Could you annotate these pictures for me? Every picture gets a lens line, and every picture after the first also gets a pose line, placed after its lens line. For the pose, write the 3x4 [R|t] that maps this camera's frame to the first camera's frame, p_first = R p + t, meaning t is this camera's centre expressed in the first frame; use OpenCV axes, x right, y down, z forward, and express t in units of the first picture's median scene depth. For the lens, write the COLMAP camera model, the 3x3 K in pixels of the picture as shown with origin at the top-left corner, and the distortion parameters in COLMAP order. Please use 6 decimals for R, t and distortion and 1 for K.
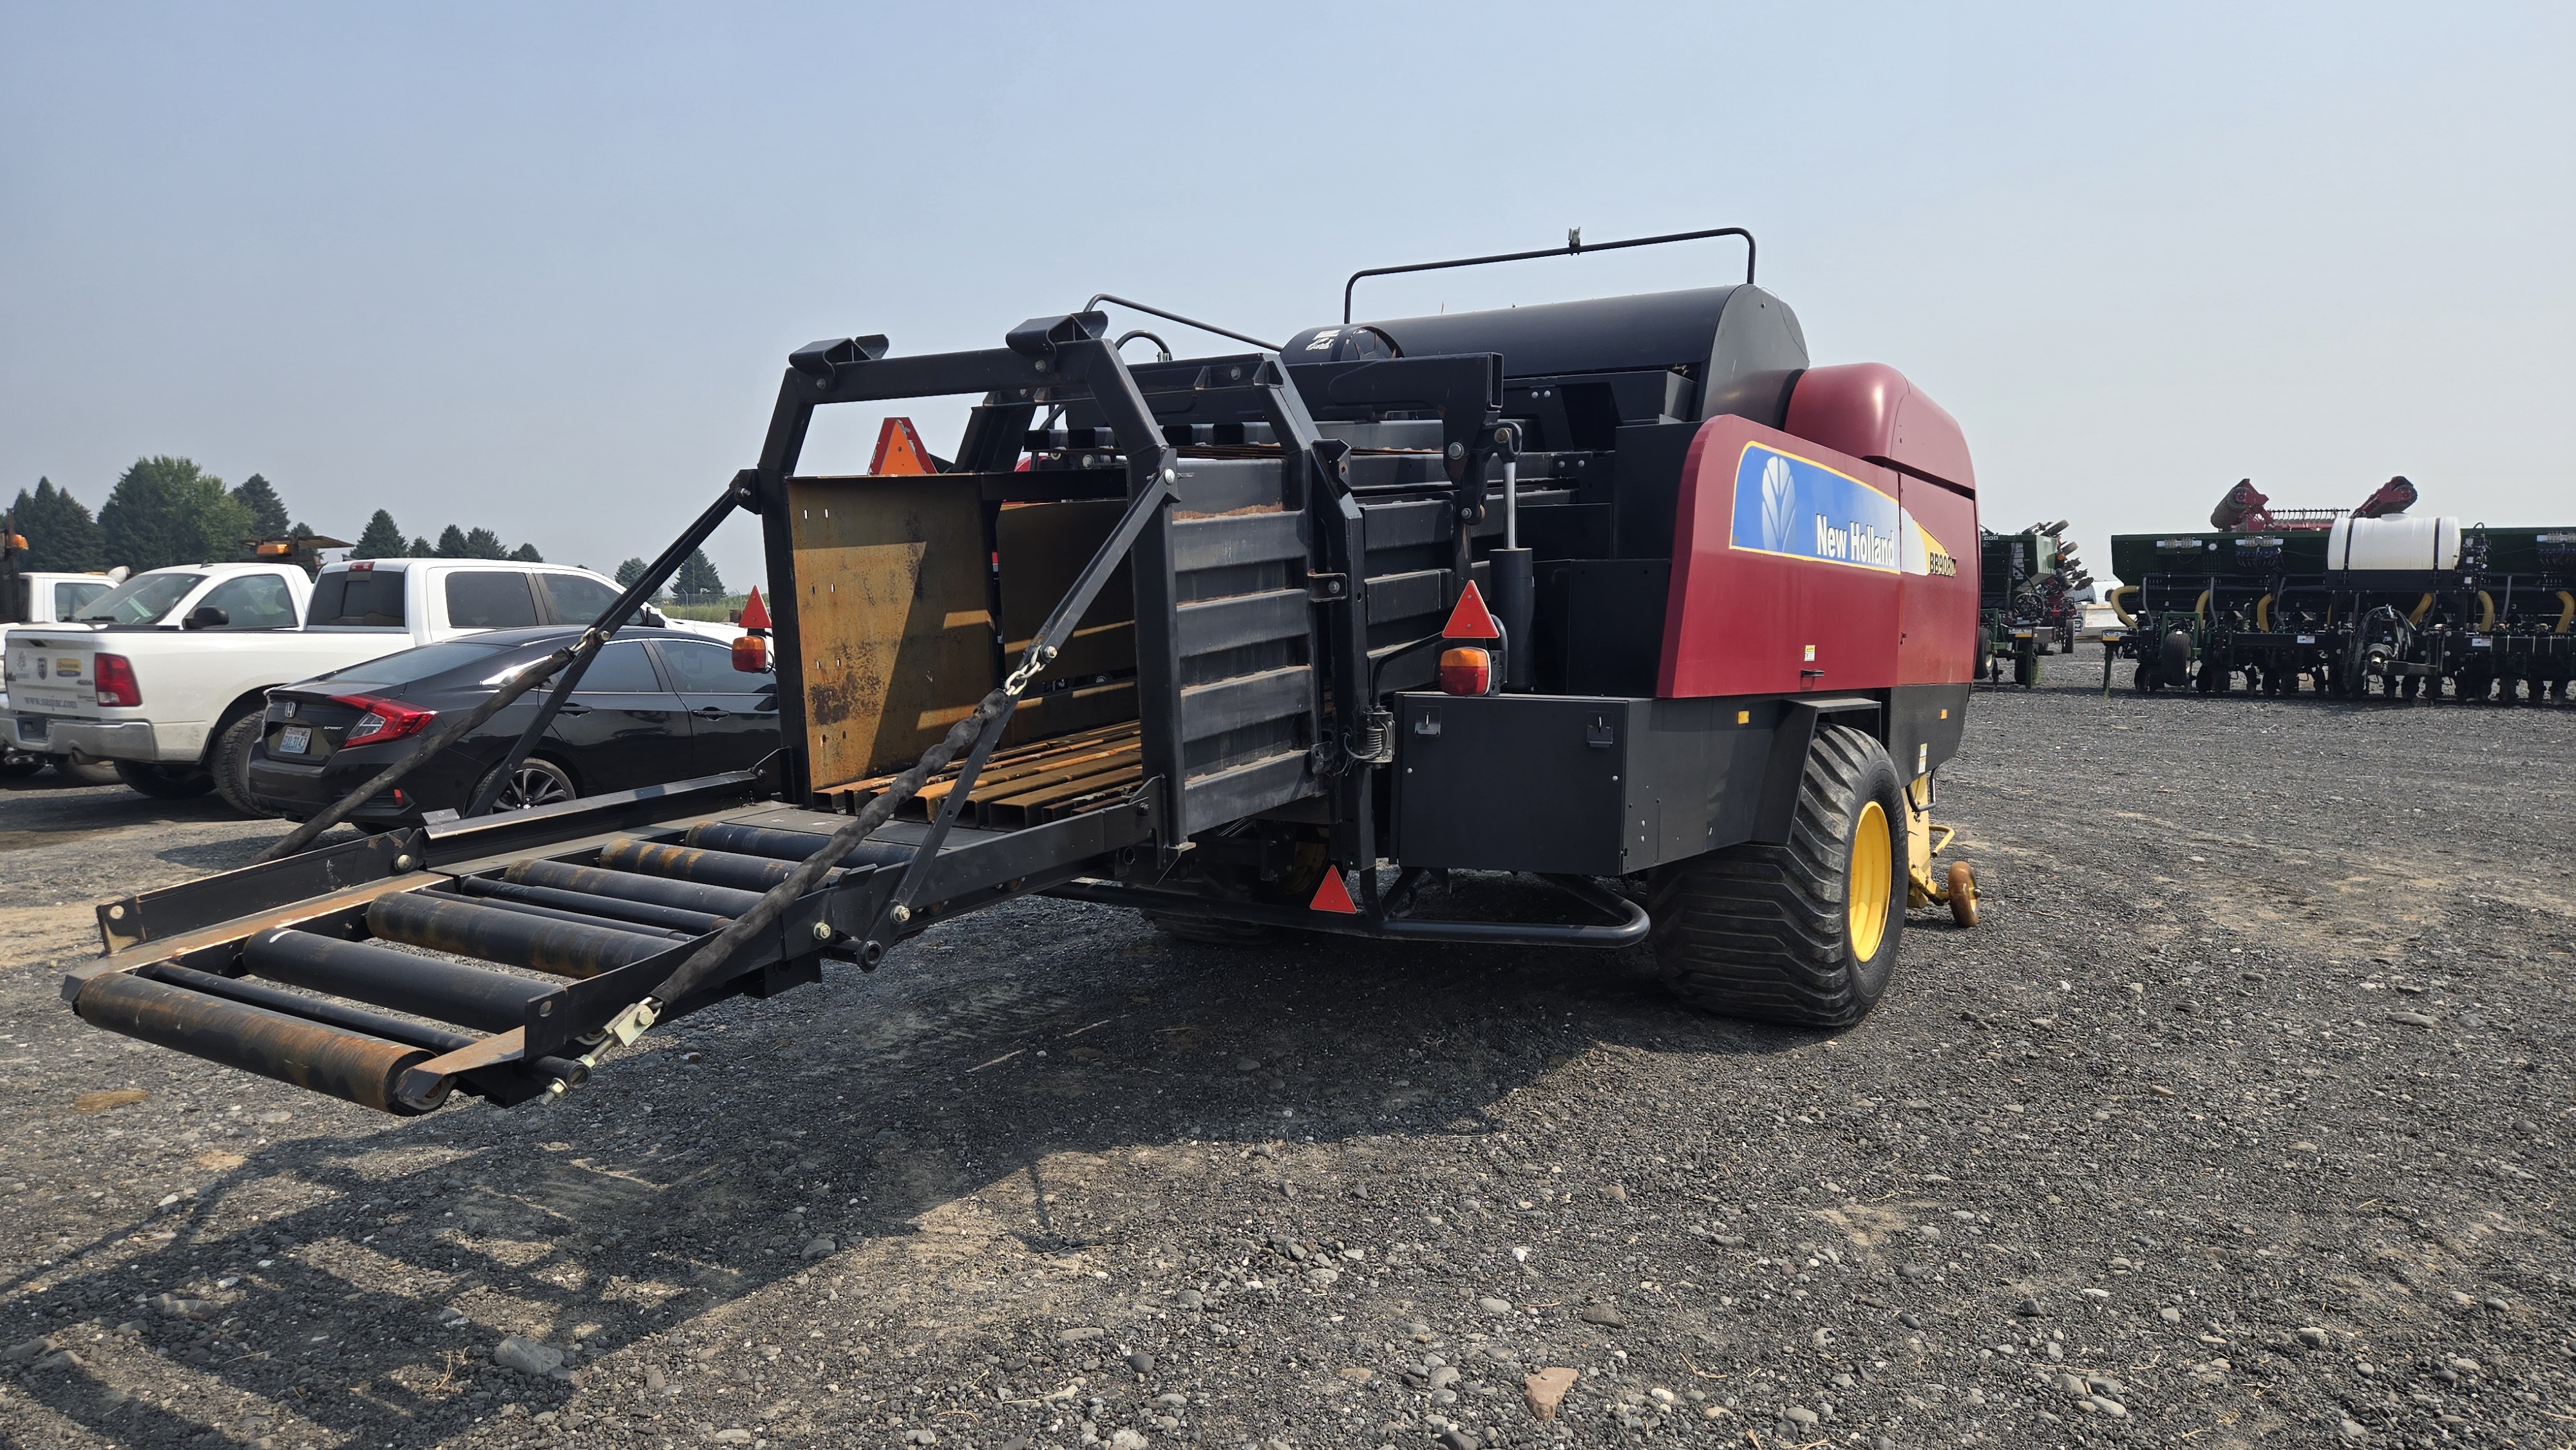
lens RADIAL K [[1694.4, 0, 1285.0], [0, 1694.4, 799.4], [0, 0, 1]] dist [0.275428, -0.414841]
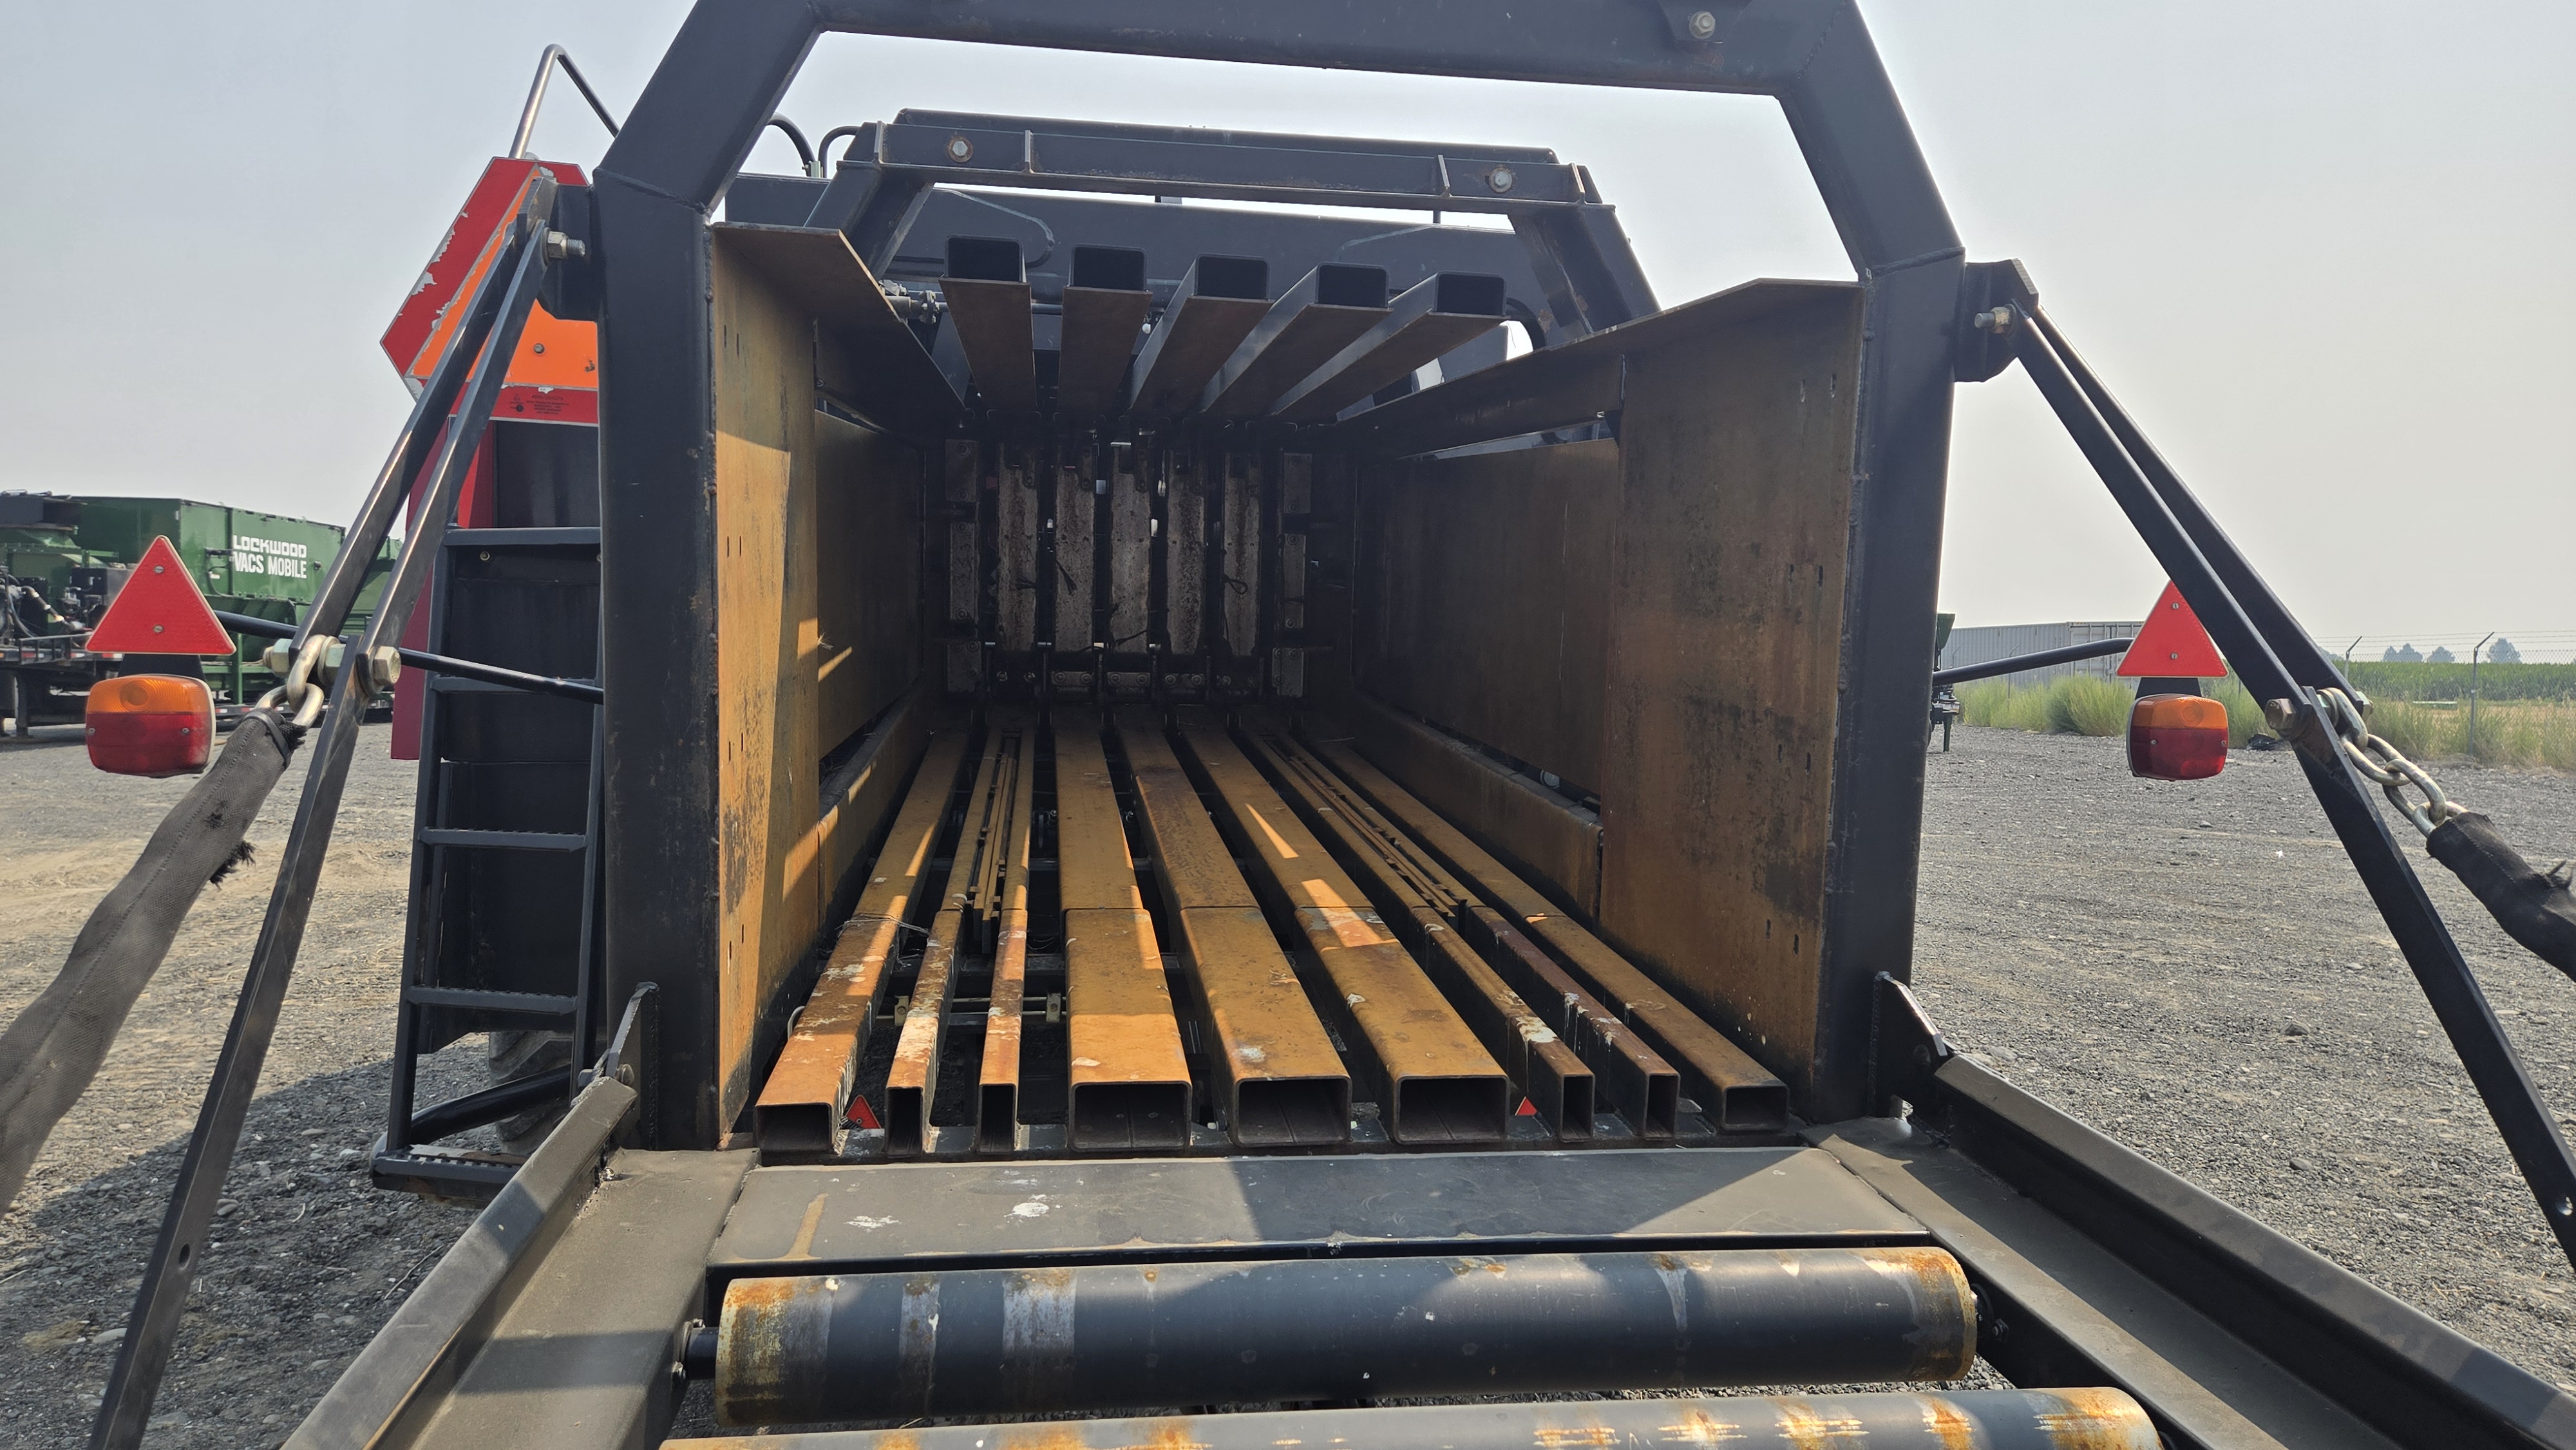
lens RADIAL K [[1774.2, 0, 1288.0], [0, 1774.2, 725.0], [0, 0, 1]] dist [-0.000337, 0.000608]
pose [[0.747588, -0.023122, 0.663760, -0.303309], [0.070880, 0.996464, -0.045120, -0.038515], [-0.660370, 0.080779, 0.746583, 0.451713]]
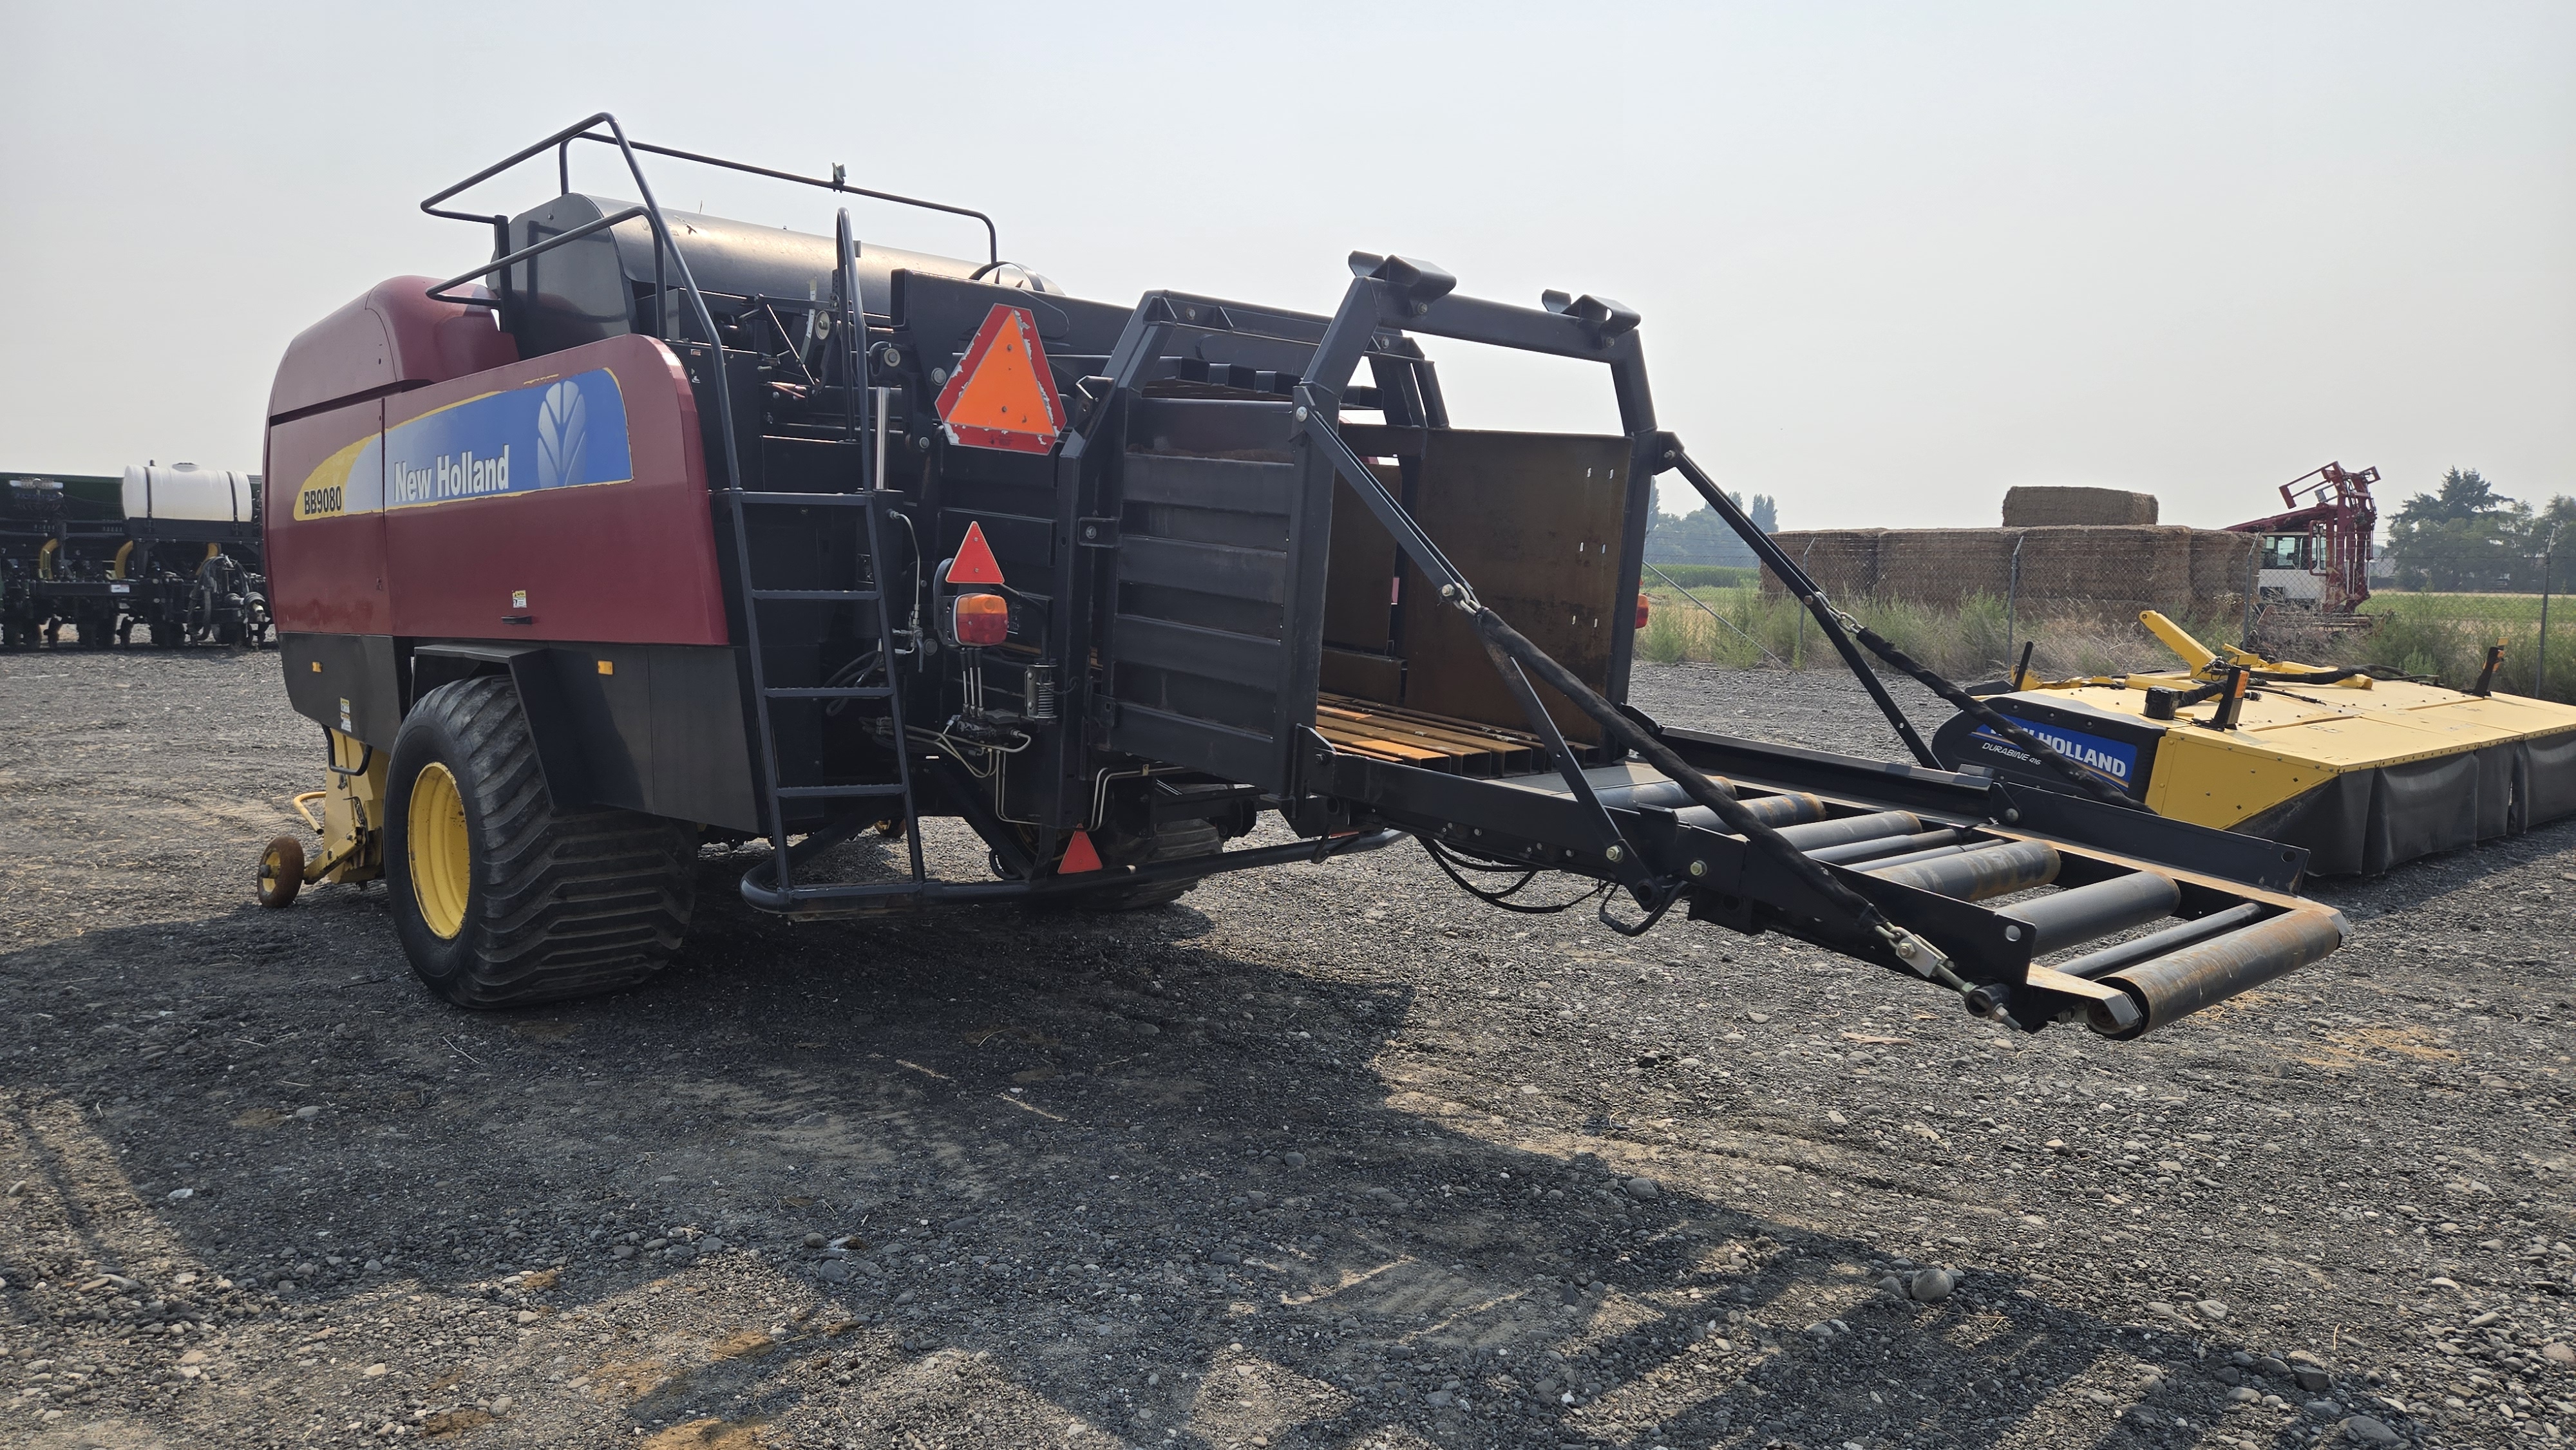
lens RADIAL K [[1691.0, 0, 1288.0], [0, 1691.0, 725.0], [0, 0, 1]] dist [0.037194, 0.000719]
pose [[0.216622, -0.088989, 0.972191, -0.752658], [0.099278, 0.992682, 0.068743, -0.057414], [-0.971195, 0.081626, 0.223871, 0.579968]]
